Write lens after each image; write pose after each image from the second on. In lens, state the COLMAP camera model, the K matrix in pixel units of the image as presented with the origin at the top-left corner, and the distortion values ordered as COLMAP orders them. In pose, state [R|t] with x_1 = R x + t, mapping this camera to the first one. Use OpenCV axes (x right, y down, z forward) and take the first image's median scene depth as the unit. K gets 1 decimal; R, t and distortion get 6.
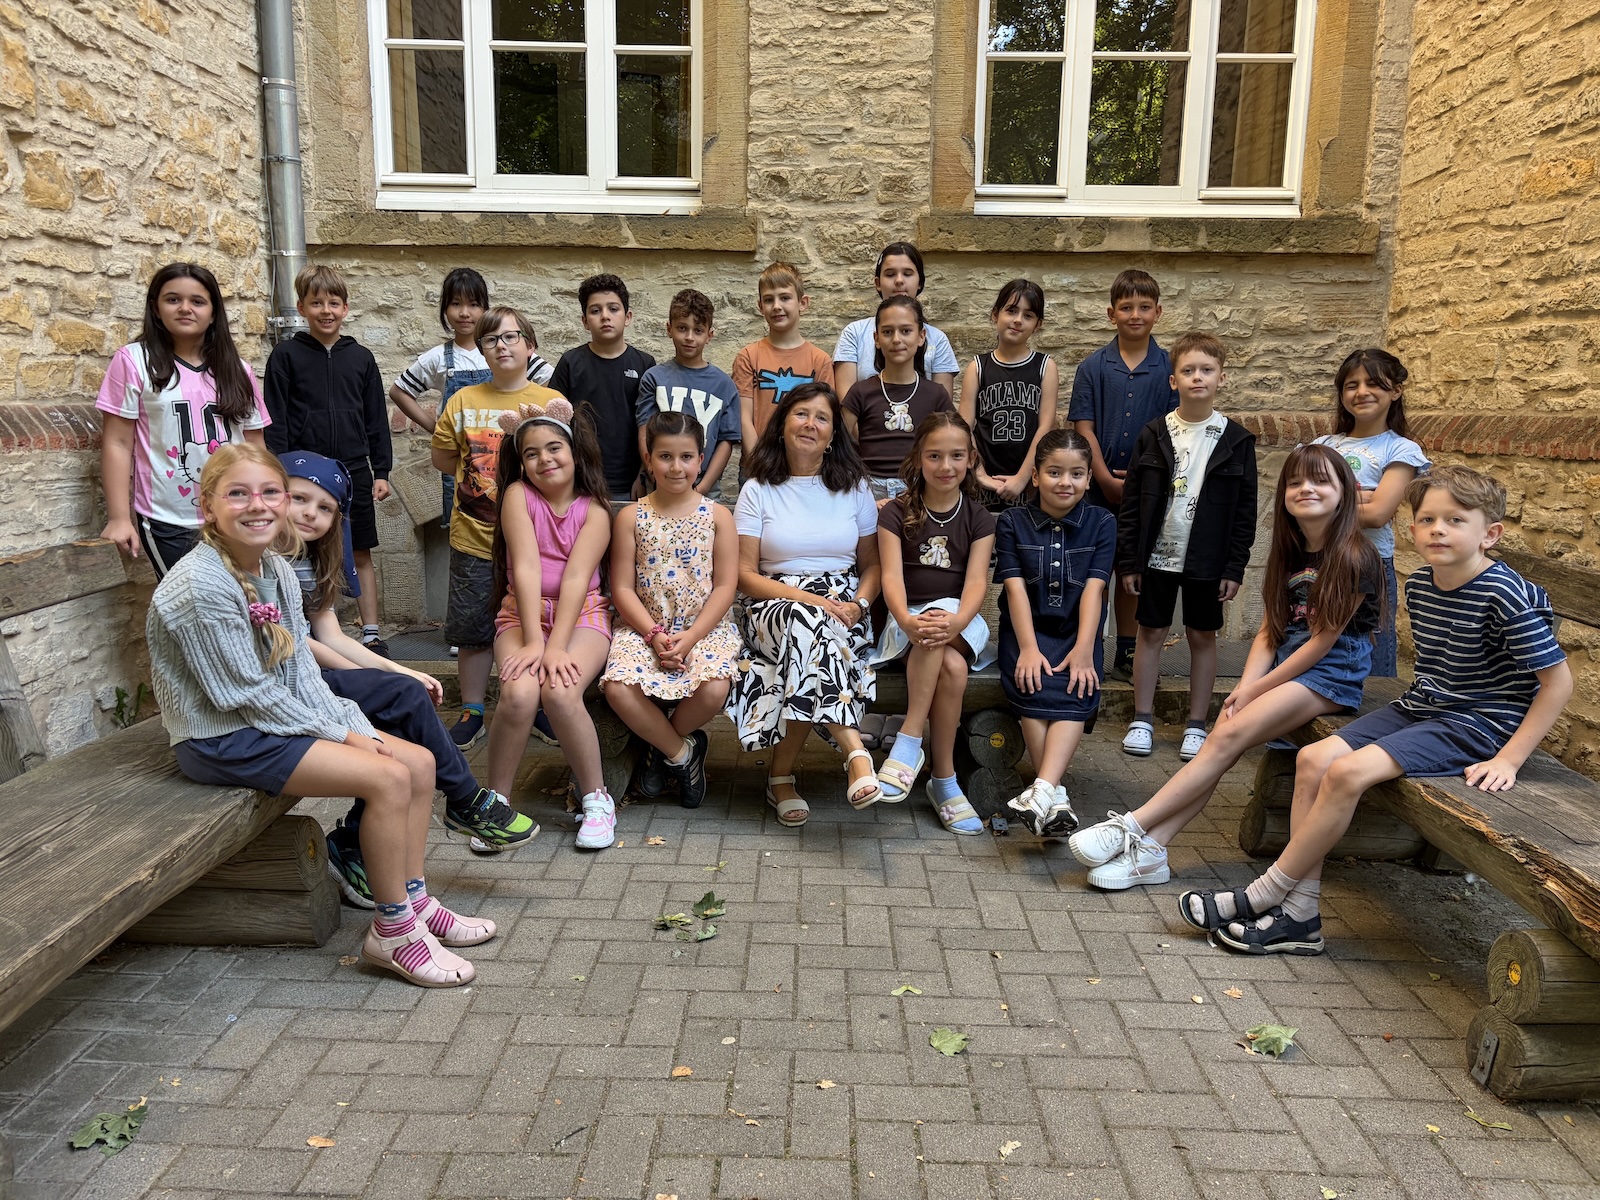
lens RADIAL K [[1245.2, 0, 800.7], [0, 1245.2, 590.2], [0, 0, 1]] dist [0.056589, -0.056085]
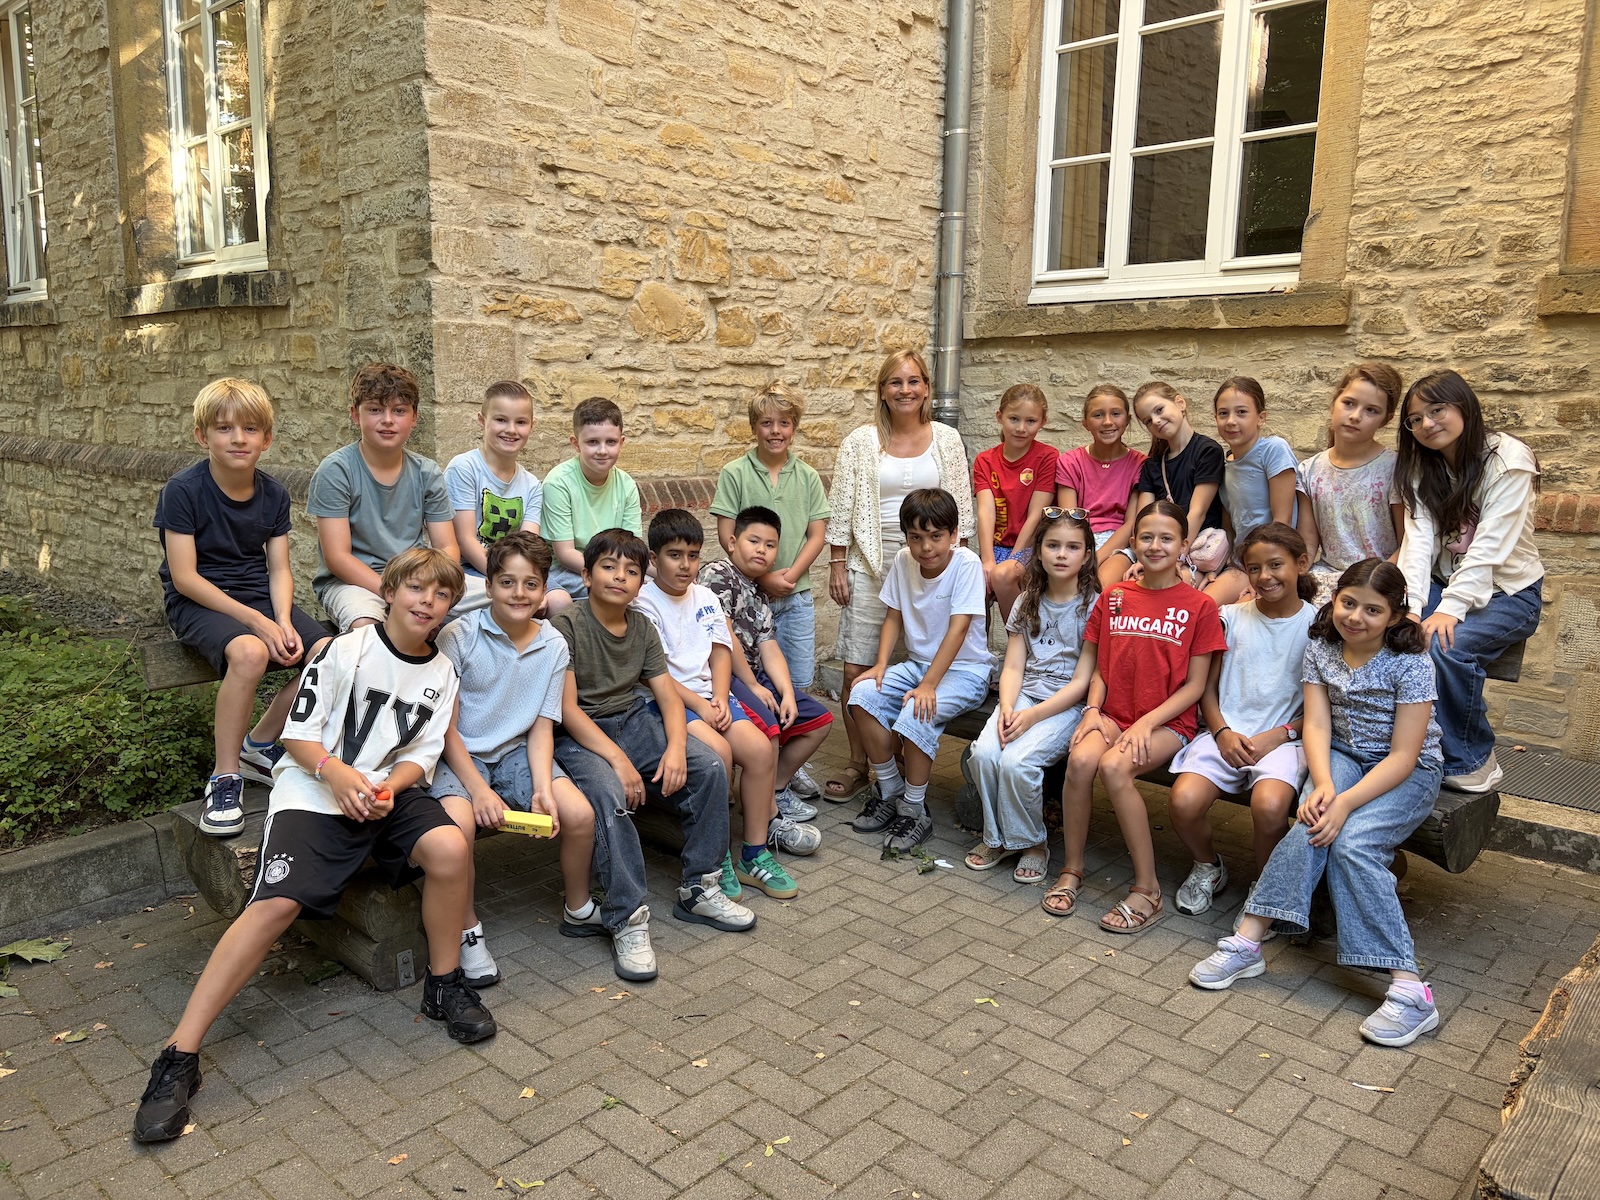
lens RADIAL K [[1245.2, 0, 804.1], [0, 1245.2, 608.9], [0, 0, 1]] dist [0.056589, -0.056085]
pose [[0.734220, 0.109127, -0.670083, 0.344998], [-0.102400, 0.993506, 0.049597, -0.054280], [0.671144, 0.032201, 0.740627, -0.016233]]
